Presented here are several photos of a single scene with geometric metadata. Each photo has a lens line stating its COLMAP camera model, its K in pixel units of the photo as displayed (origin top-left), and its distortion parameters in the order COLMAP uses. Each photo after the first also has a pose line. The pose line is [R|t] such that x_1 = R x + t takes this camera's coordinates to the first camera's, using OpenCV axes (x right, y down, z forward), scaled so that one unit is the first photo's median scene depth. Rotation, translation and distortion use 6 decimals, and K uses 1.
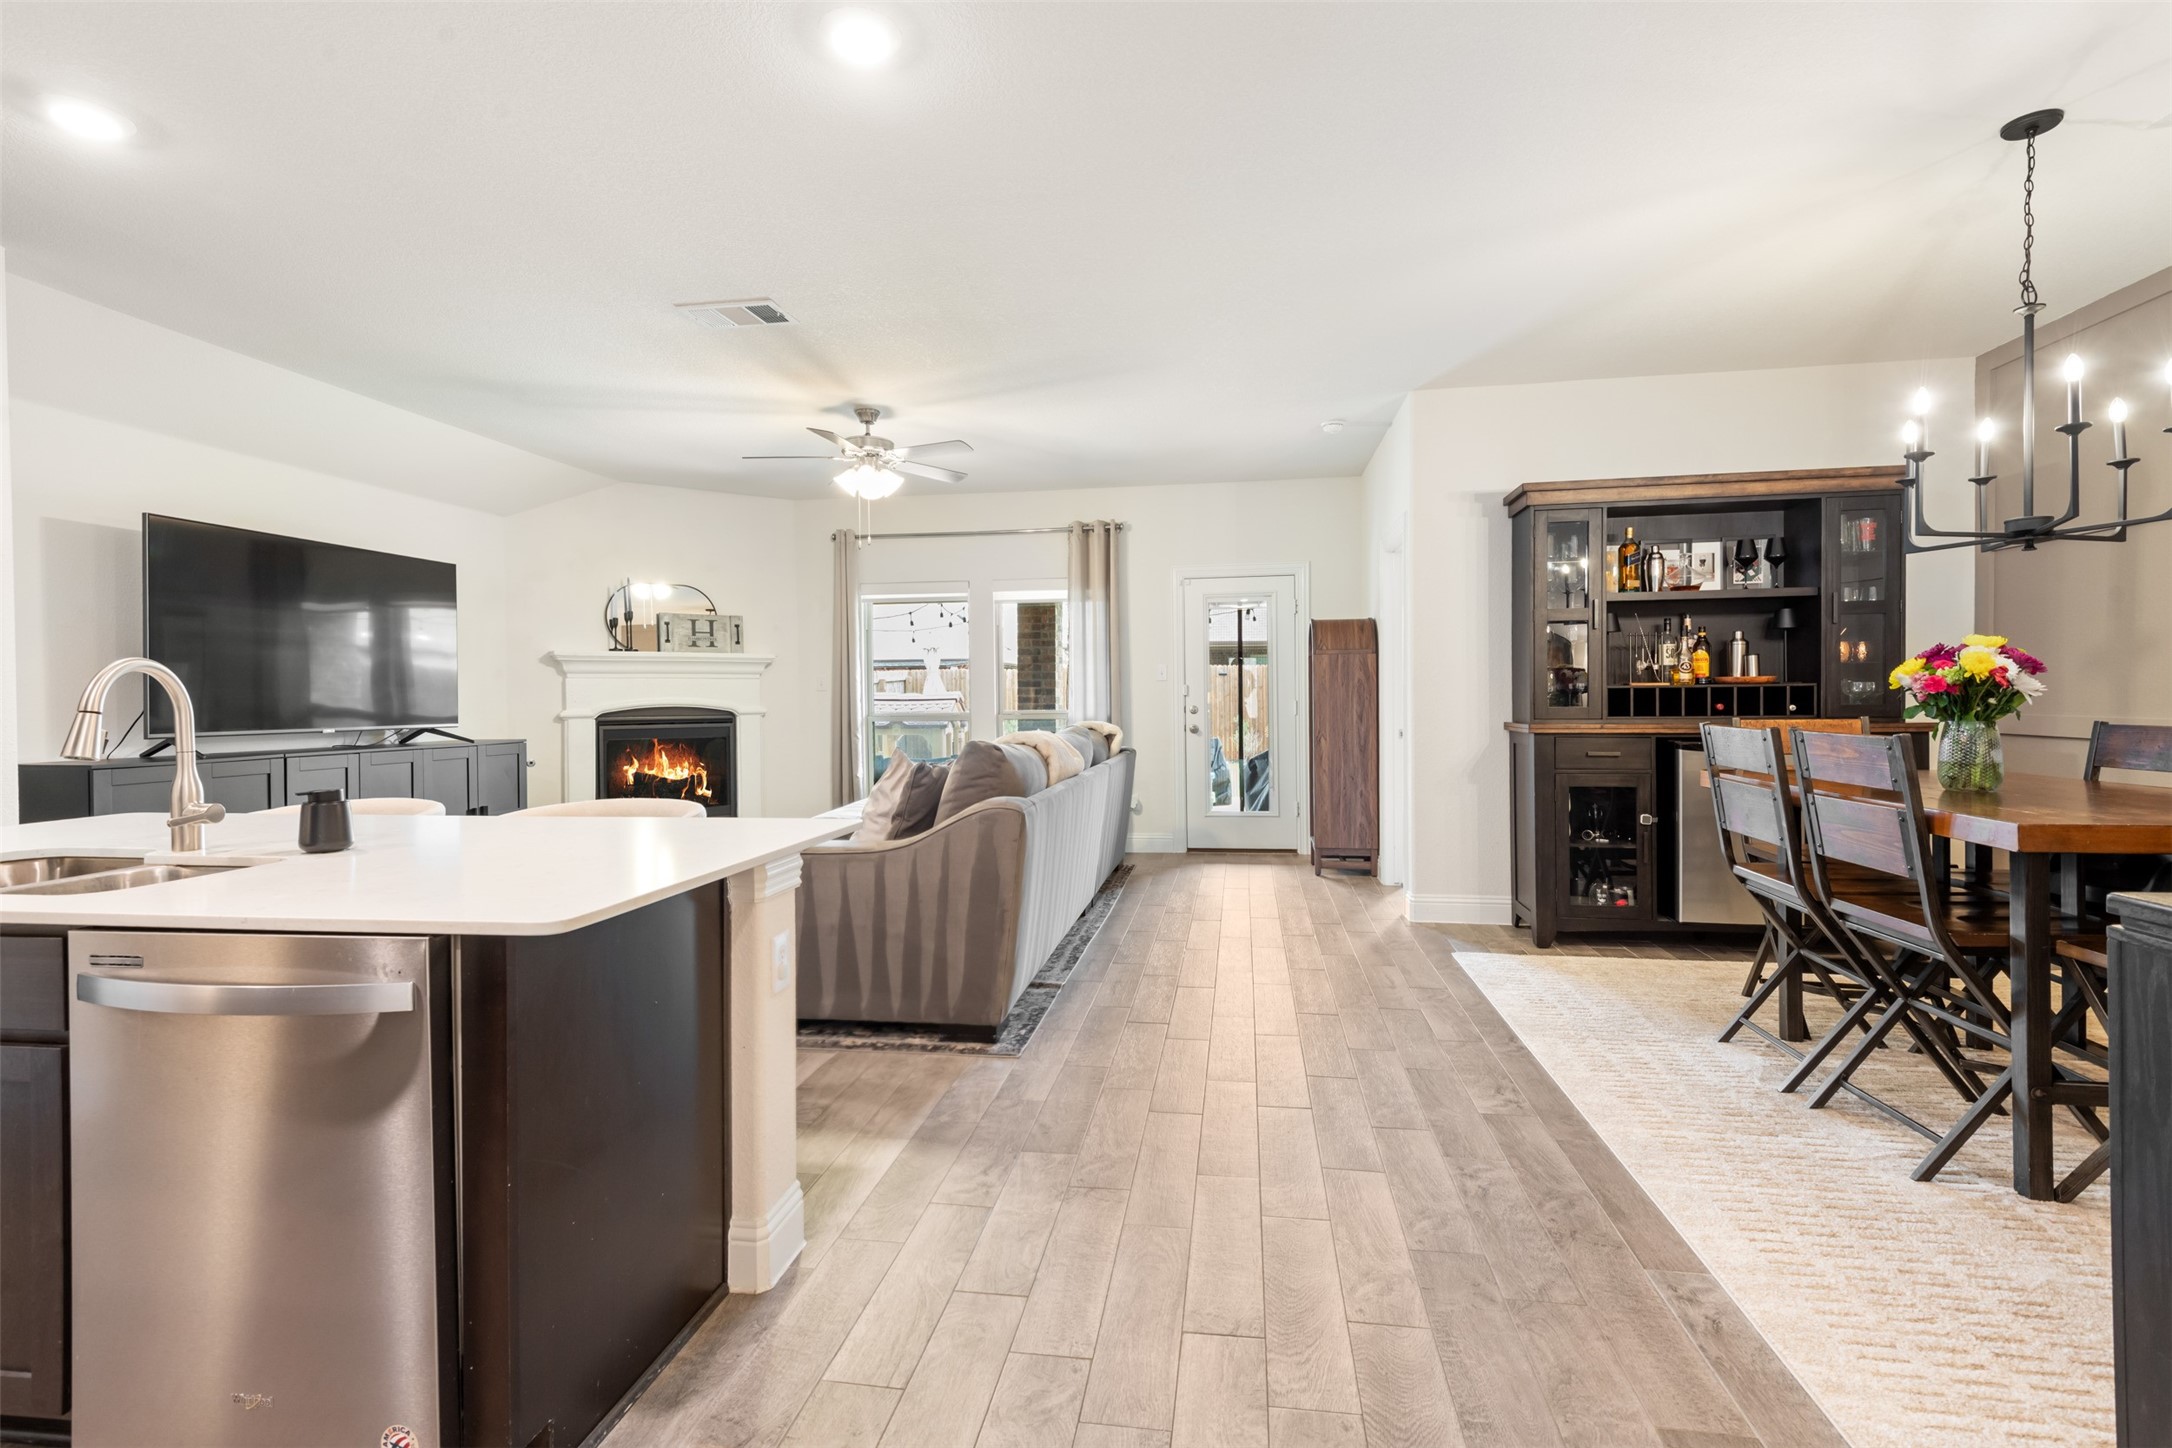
lens RADIAL K [[997.6, 0, 1096.9], [0, 997.6, 703.1], [0, 0, 1]] dist [0.046118, -0.025241]
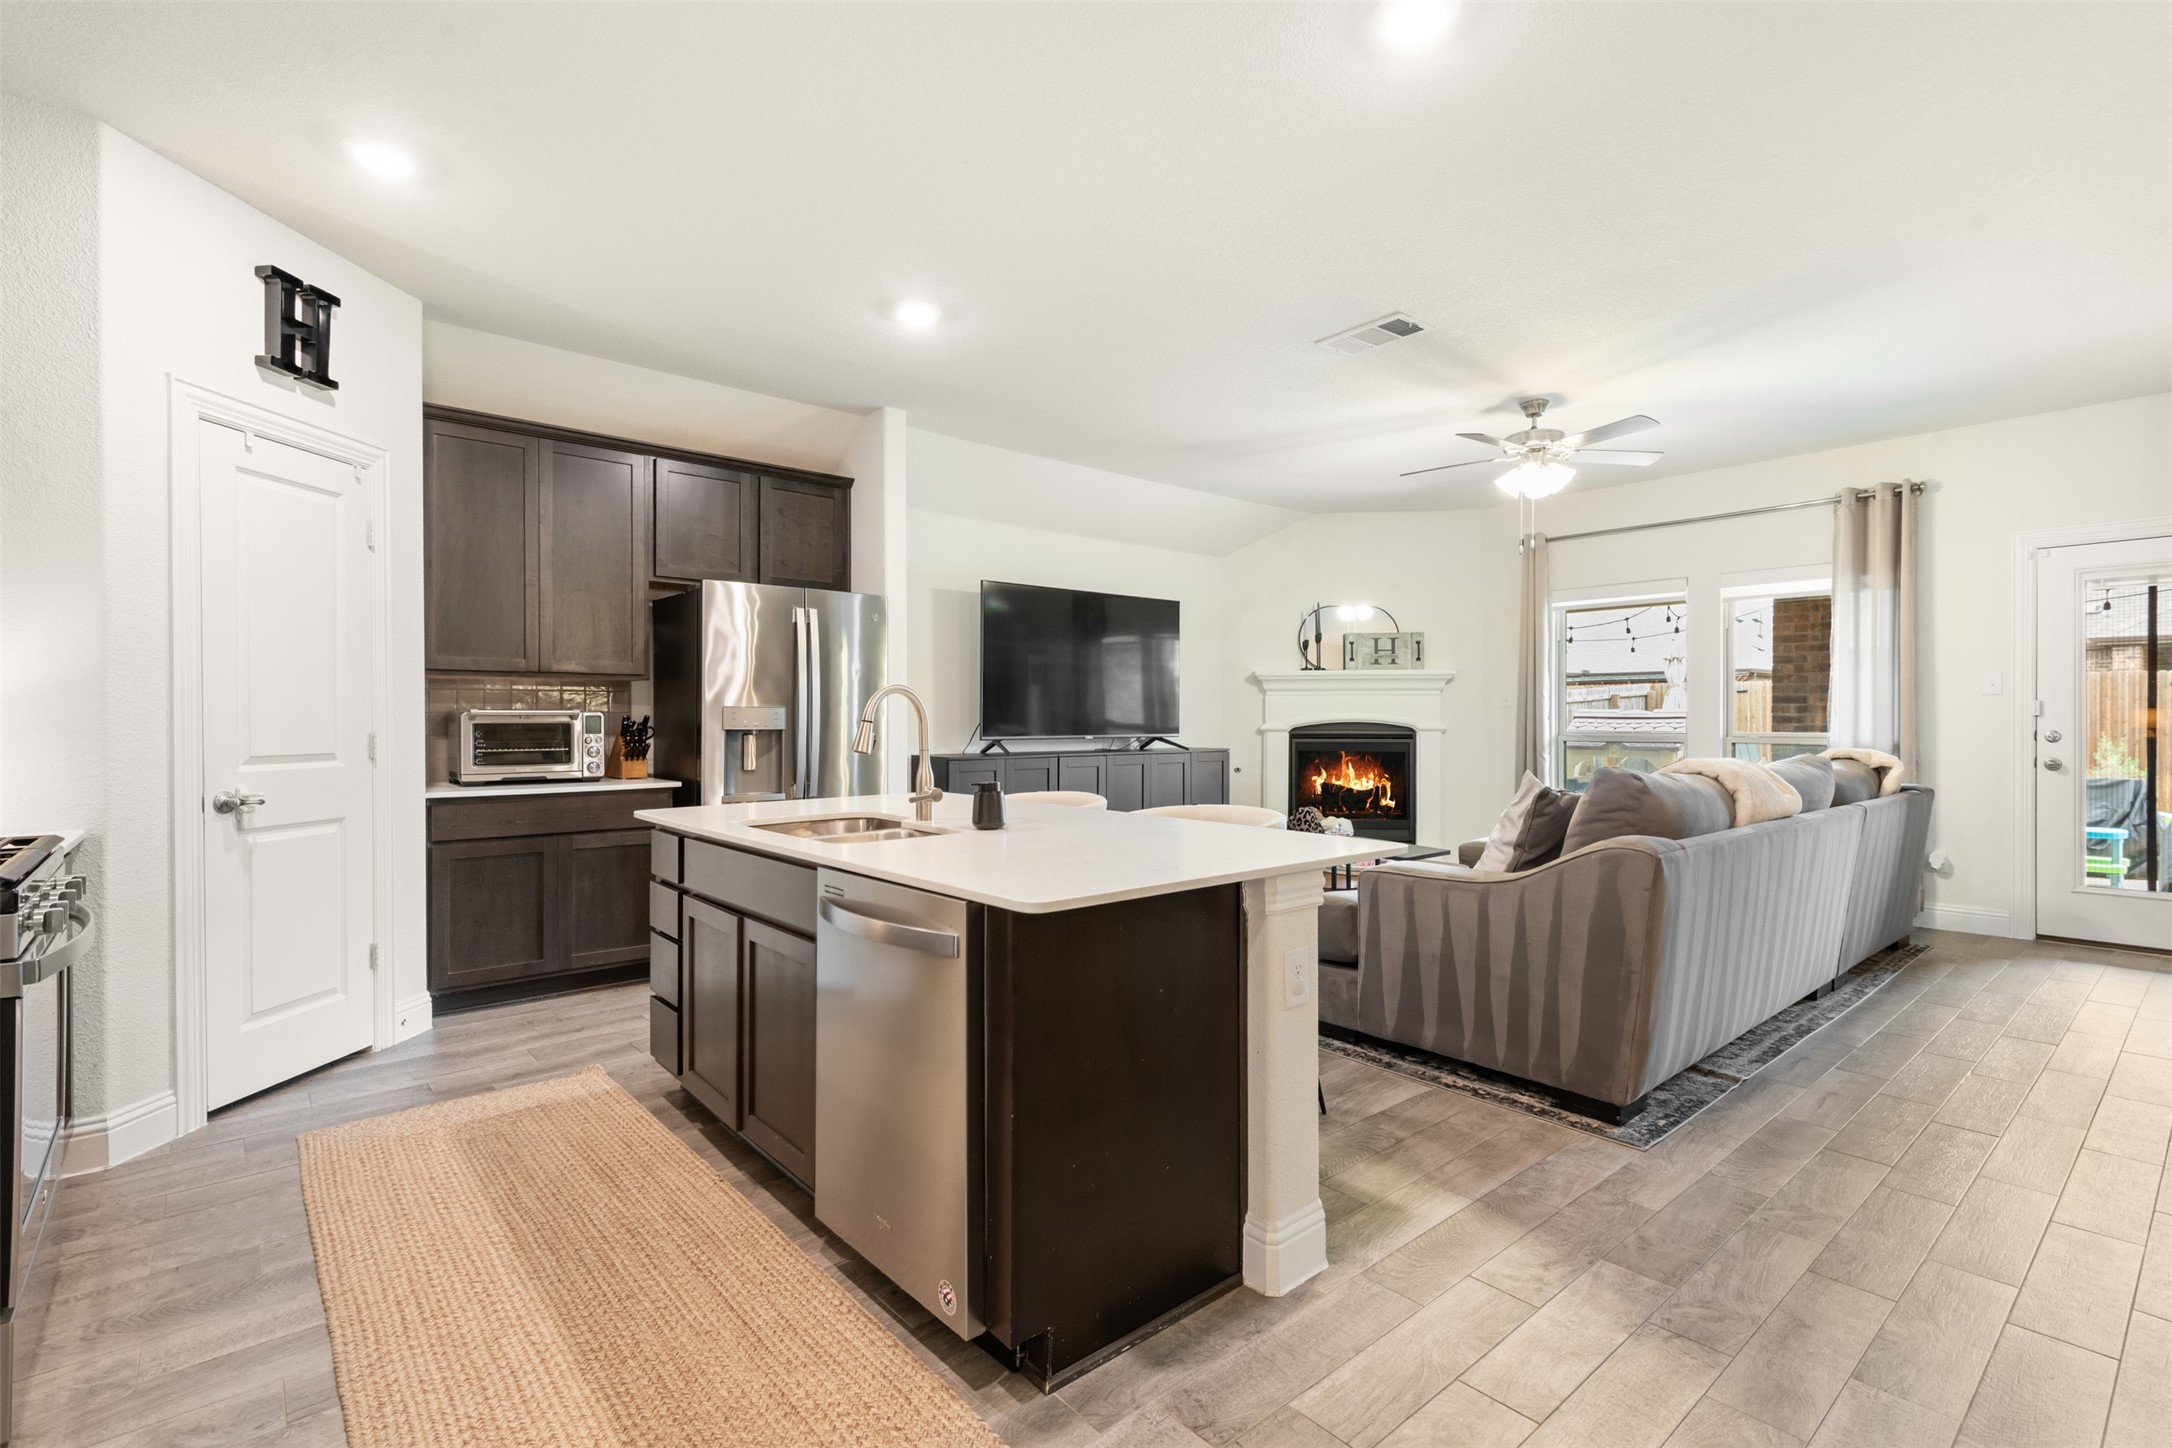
lens RADIAL K [[1004.0, 0, 1103.0], [0, 1004.0, 718.8], [0, 0, 1]] dist [0.047067, -0.025140]
pose [[0.762644, 0.011160, -0.646723, 0.086600], [-0.011238, 0.999929, 0.004002, -0.001839], [0.646721, 0.004216, 0.762715, 0.045447]]
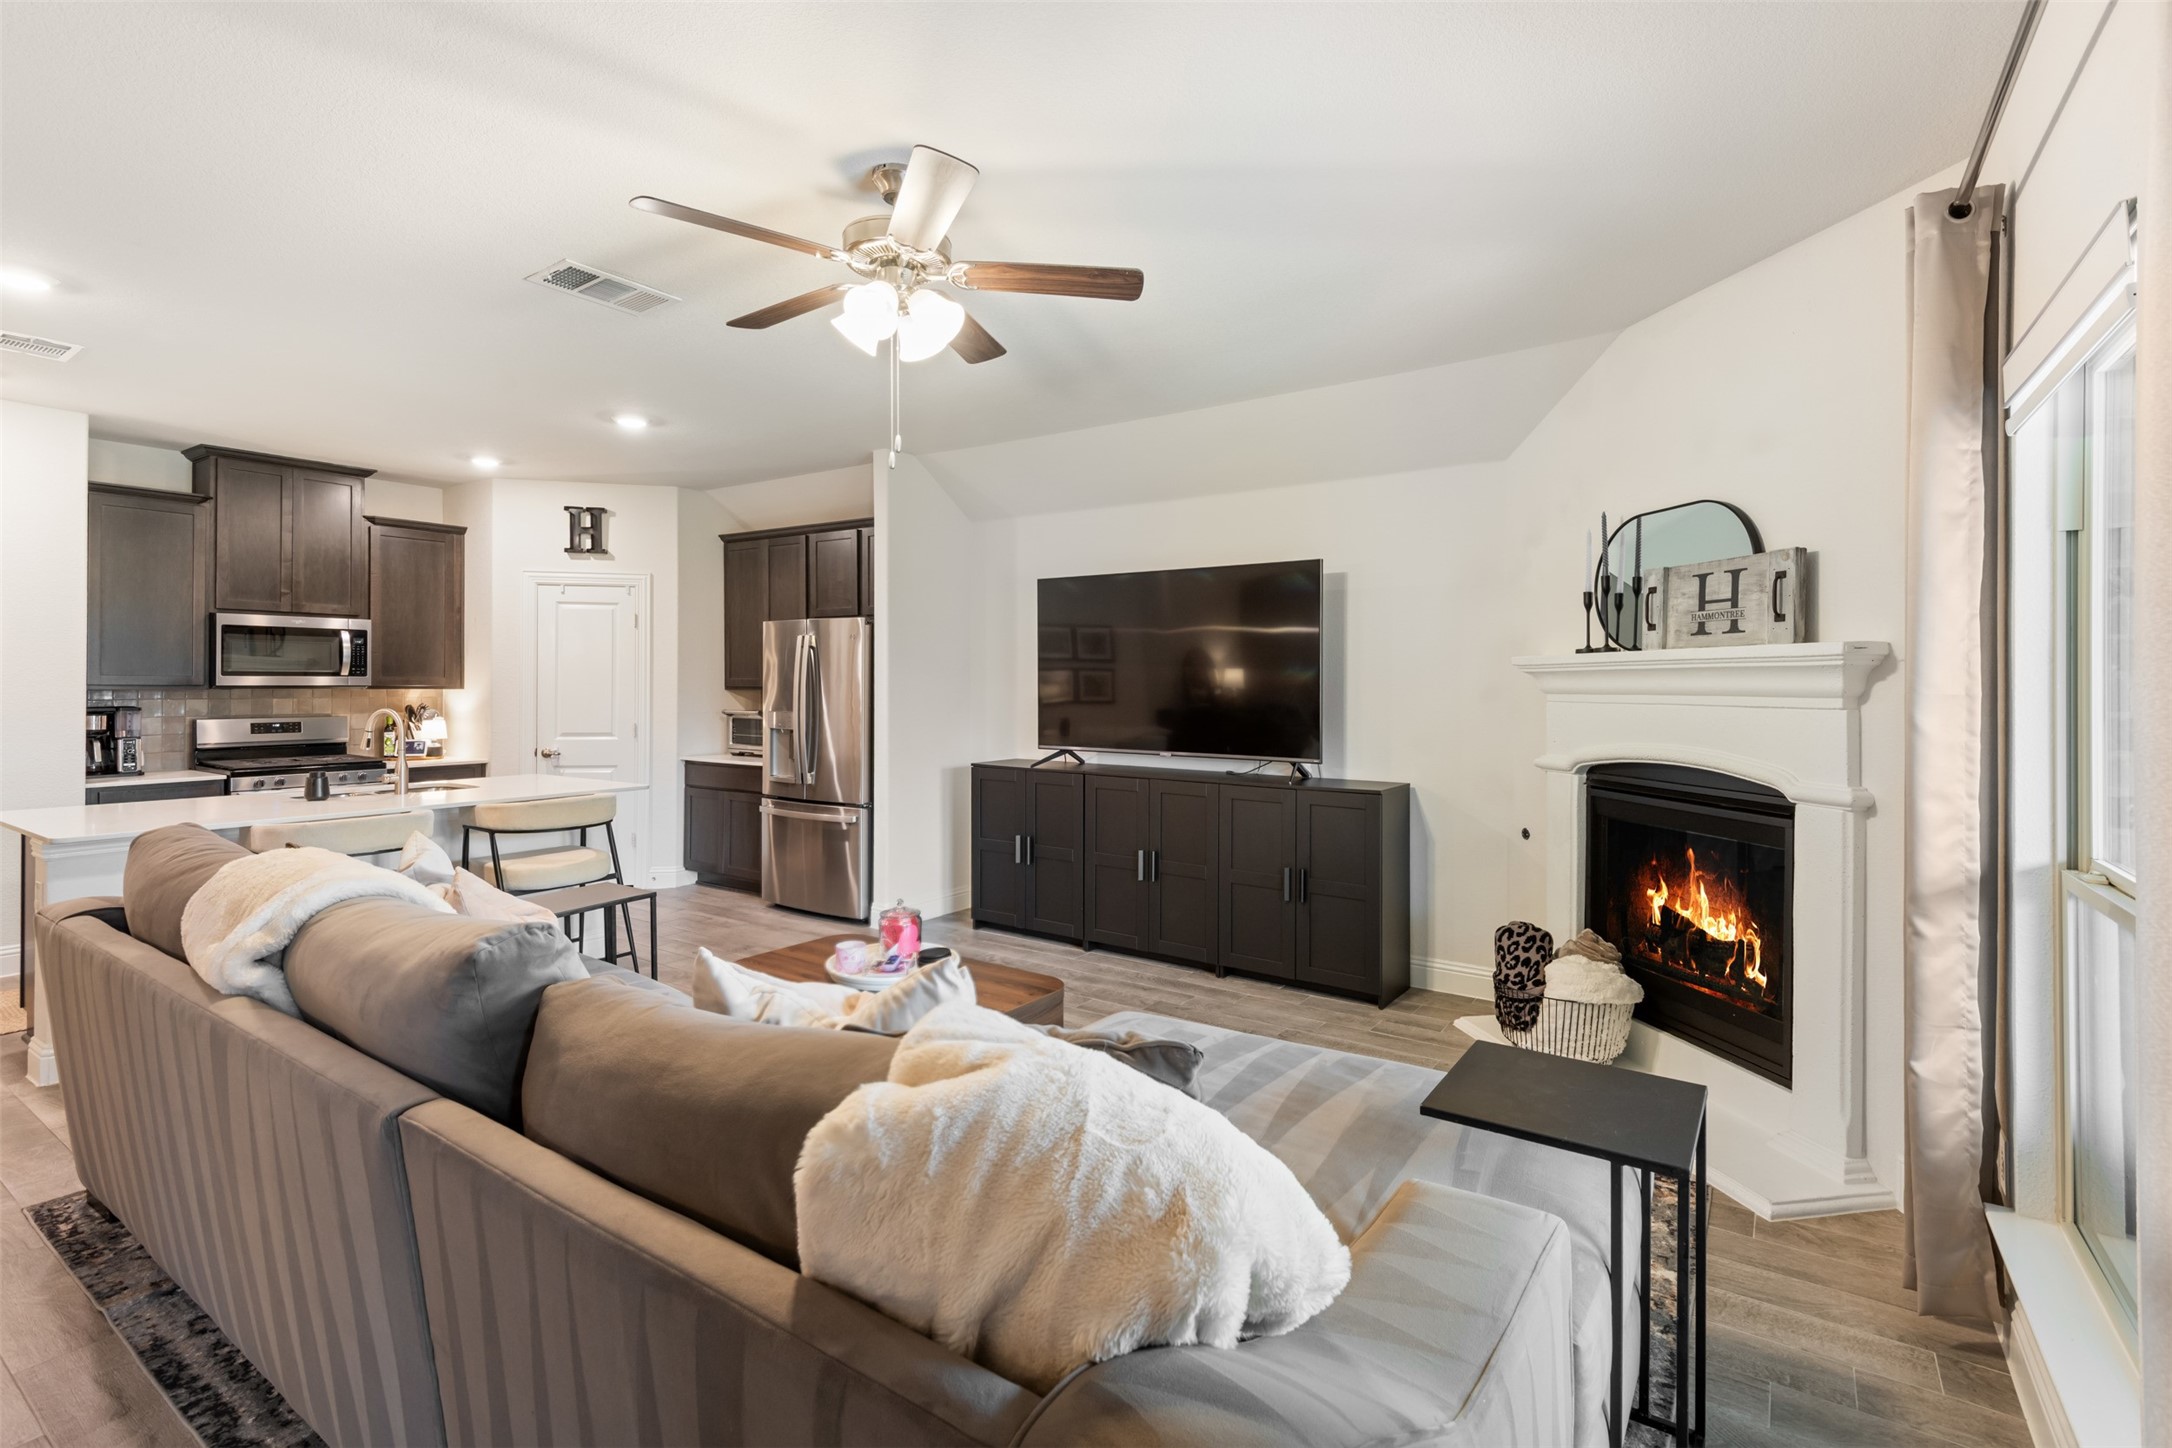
lens RADIAL K [[1002.8, 0, 1081.4], [0, 1002.8, 687.1], [0, 0, 1]] dist [0.003924, 0.001338]
pose [[-0.441138, 0.011750, -0.897363, 0.191646], [-0.005670, 0.999858, 0.015879, -0.060463], [0.897422, 0.012093, -0.441008, 1.494103]]
